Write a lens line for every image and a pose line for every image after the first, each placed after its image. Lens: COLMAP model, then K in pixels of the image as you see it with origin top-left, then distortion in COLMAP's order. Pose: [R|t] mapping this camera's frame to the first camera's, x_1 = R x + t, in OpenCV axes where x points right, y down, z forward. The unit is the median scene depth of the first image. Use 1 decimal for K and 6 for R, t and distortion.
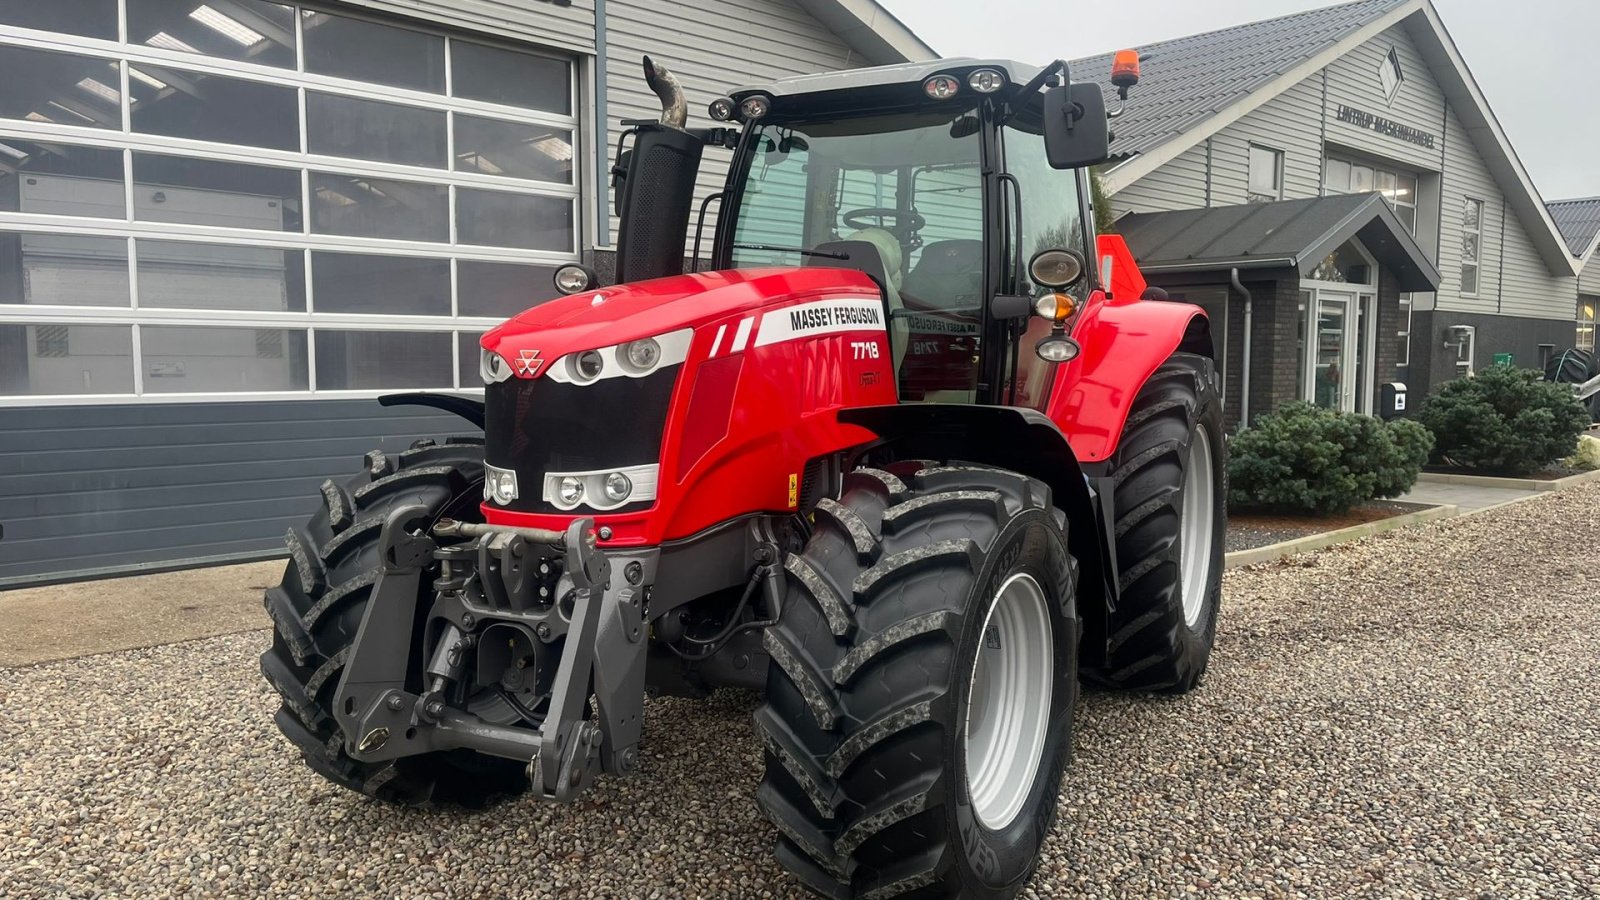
lens RADIAL K [[1210.3, 0, 807.5], [0, 1210.3, 446.5], [0, 0, 1]] dist [0.064866, -0.081599]
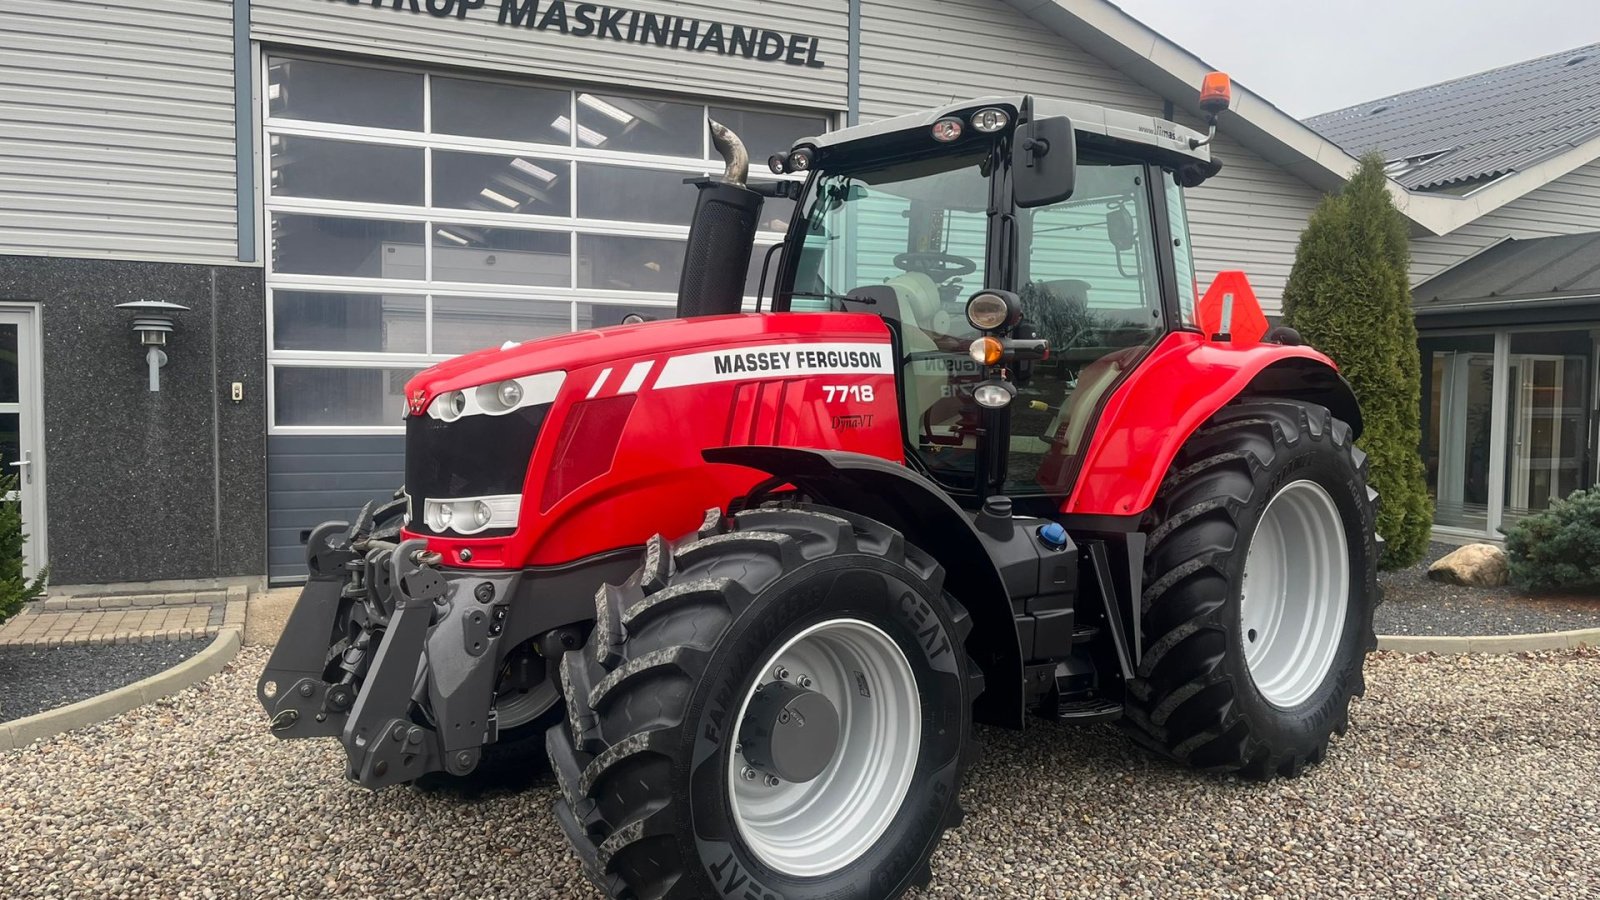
lens RADIAL K [[1210.3, 0, 797.5], [0, 1210.3, 451.1], [0, 0, 1]] dist [0.064866, -0.081599]
pose [[0.935879, 0.025404, -0.351403, 0.338984], [-0.036367, 0.999035, -0.024631, -0.004786], [0.350439, 0.035831, 0.935900, 0.039132]]
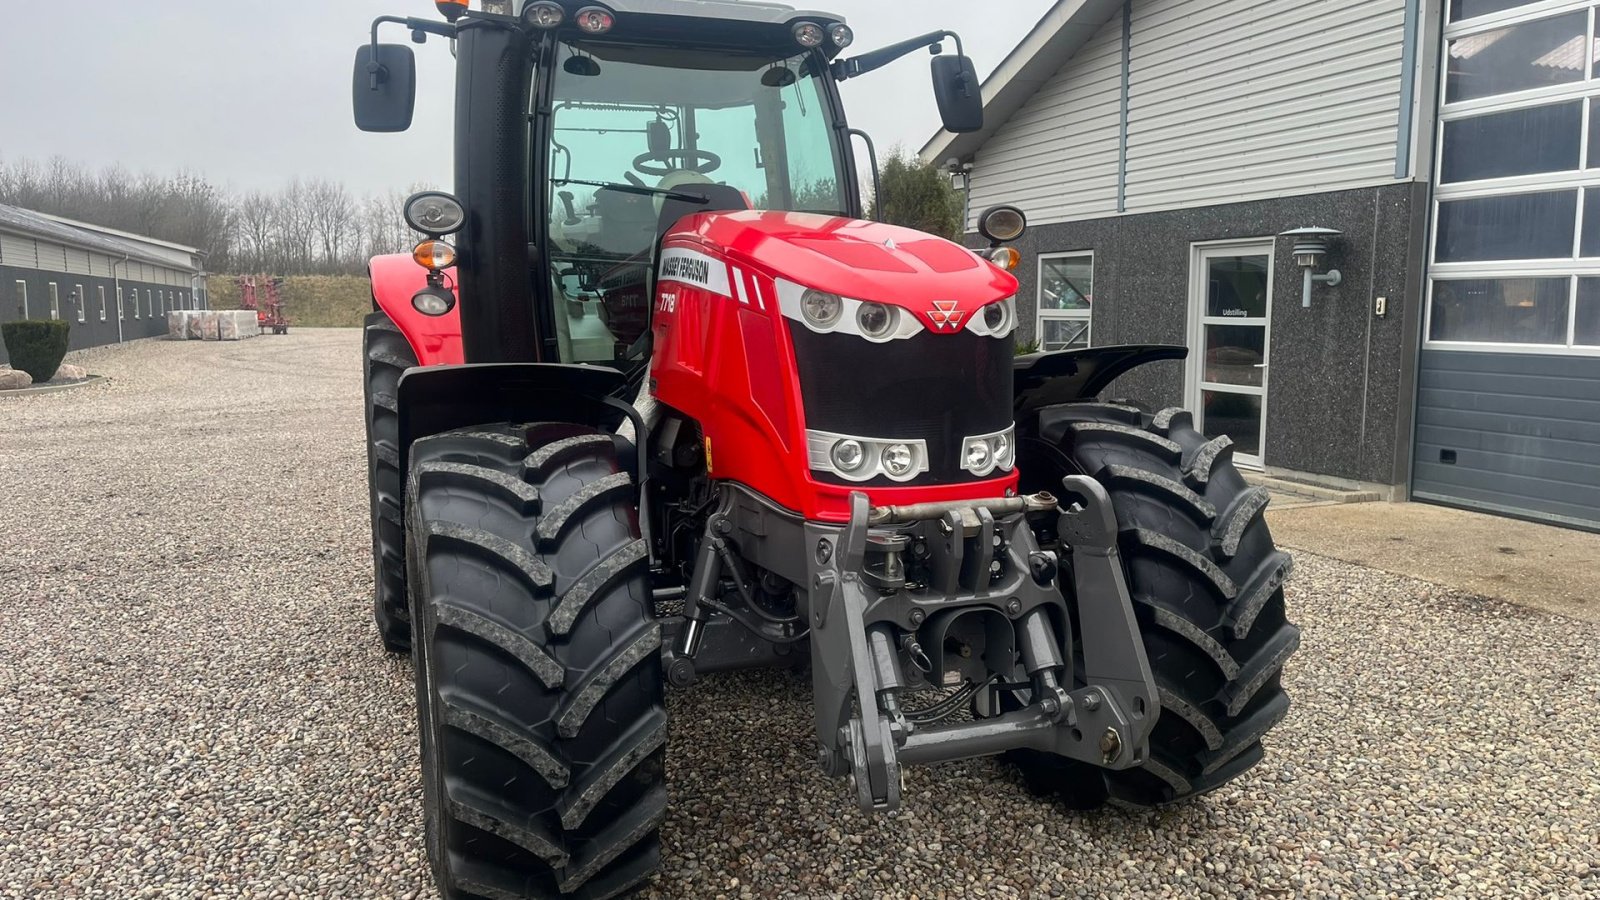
lens RADIAL K [[1210.3, 0, 802.5], [0, 1210.3, 454.6], [0, 0, 1]] dist [0.064866, -0.081599]
pose [[-0.389753, 0.110842, -0.914224, 1.035990], [-0.068888, 0.986440, 0.148966, -0.102381], [0.918339, 0.121039, -0.376832, 1.373087]]
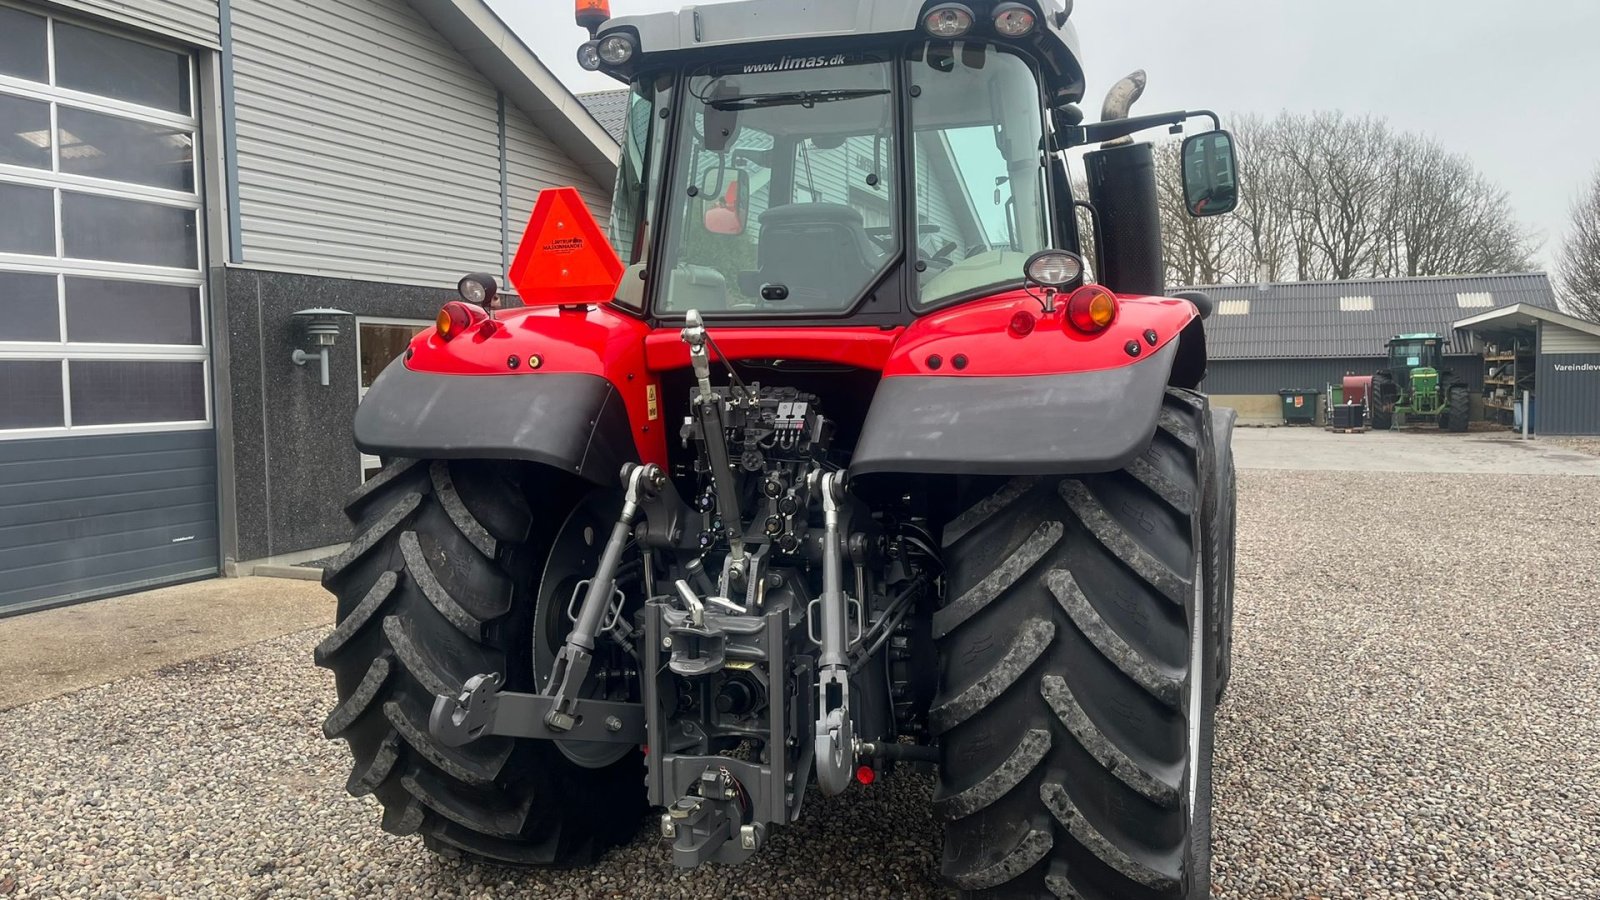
lens RADIAL K [[1210.3, 0, 807.1], [0, 1210.3, 440.2], [0, 0, 1]] dist [0.064866, -0.081599]
pose [[0.908975, -0.035179, 0.415364, -0.352463], [0.044656, 0.998916, -0.013123, -0.008457], [-0.414452, 0.030478, 0.909561, 0.019779]]
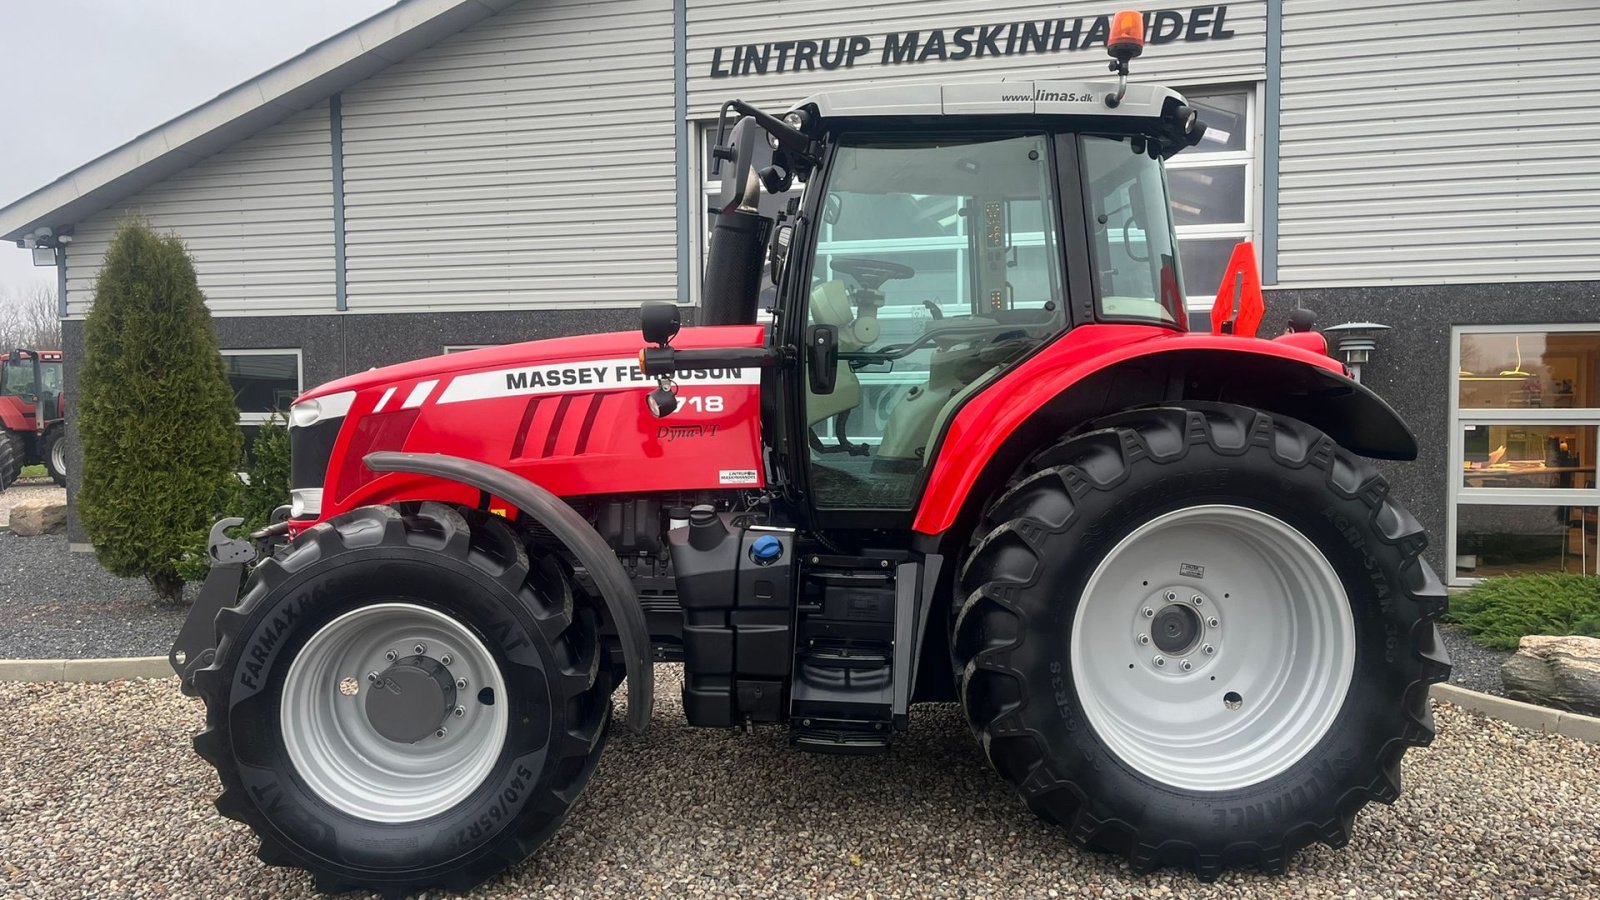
lens RADIAL K [[1210.3, 0, 806.1], [0, 1210.3, 449.2], [0, 0, 1]] dist [0.064866, -0.081599]
pose [[0.519794, 0.027177, -0.853859, 0.936501], [-0.058410, 0.998286, -0.003784, -0.039746], [0.852293, 0.051840, 0.520490, 0.504890]]
